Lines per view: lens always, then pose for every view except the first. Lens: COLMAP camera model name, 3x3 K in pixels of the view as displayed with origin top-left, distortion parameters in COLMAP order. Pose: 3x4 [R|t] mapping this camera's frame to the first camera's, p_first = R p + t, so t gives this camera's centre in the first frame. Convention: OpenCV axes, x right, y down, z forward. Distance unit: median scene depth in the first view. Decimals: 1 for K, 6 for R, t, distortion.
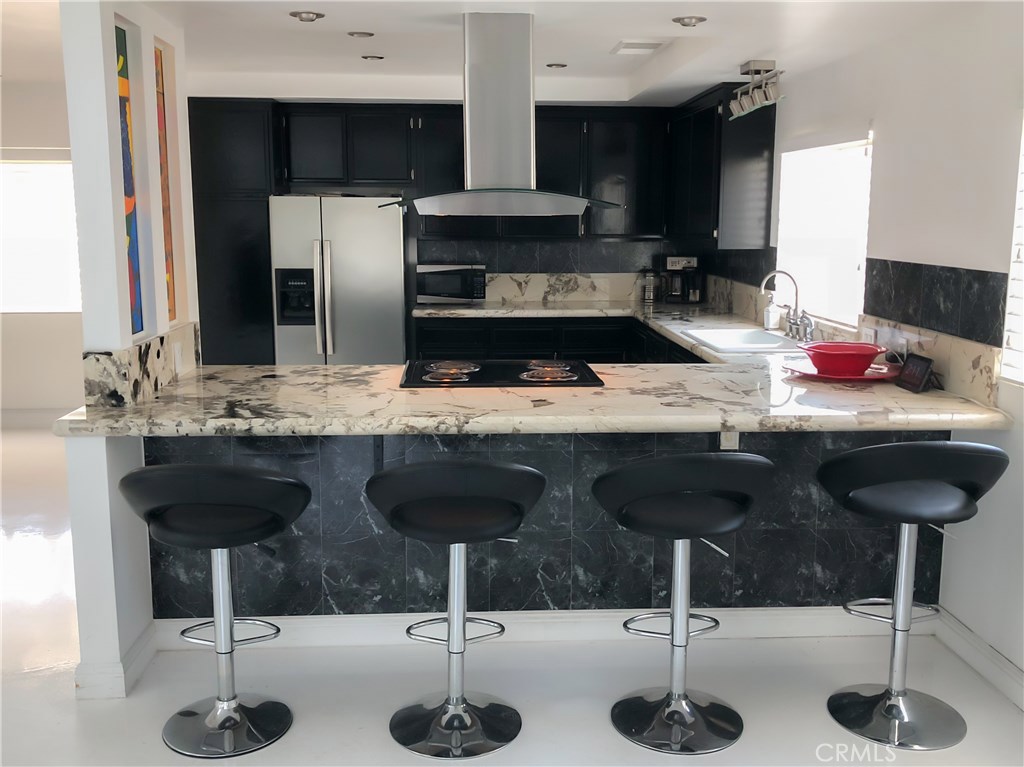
lens RADIAL K [[850.8, 0, 512.0], [0, 850.8, 383.5], [0, 0, 1]] dist [0.004978, -0.014253]
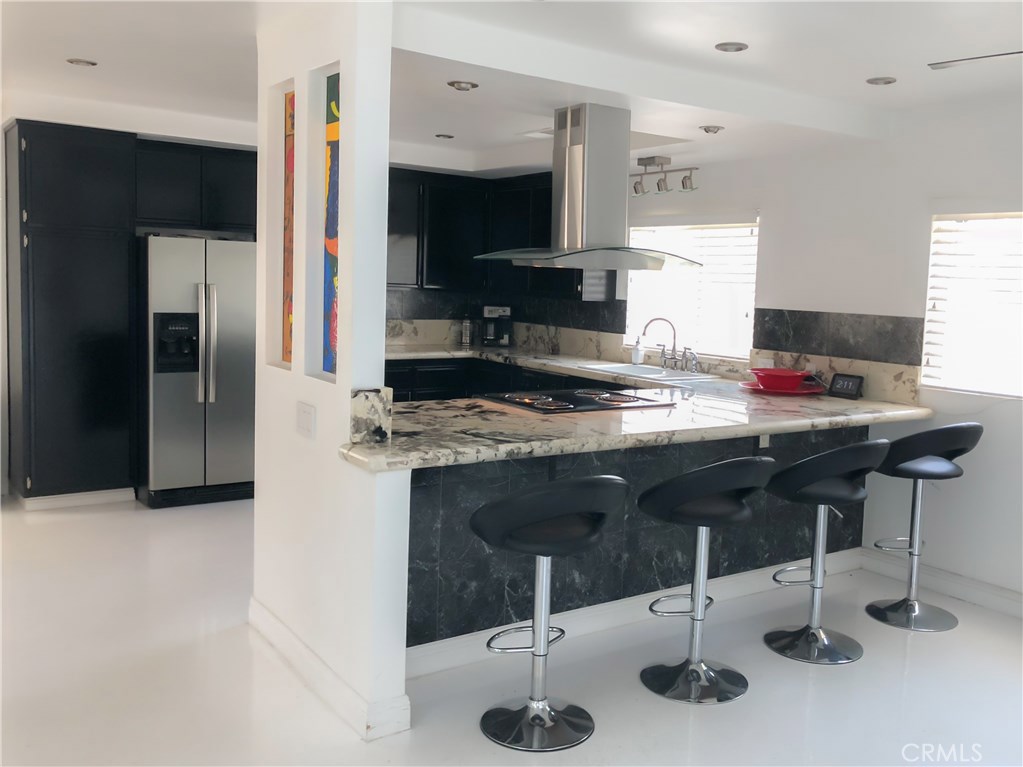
lens RADIAL K [[849.9, 0, 511.5], [0, 849.9, 383.5], [0, 0, 1]] dist [0.004978, -0.014253]
pose [[0.865316, -0.032003, 0.500204, -0.788761], [0.061399, 0.997212, -0.042413, 0.008905], [-0.497451, 0.067413, 0.864869, 0.029140]]
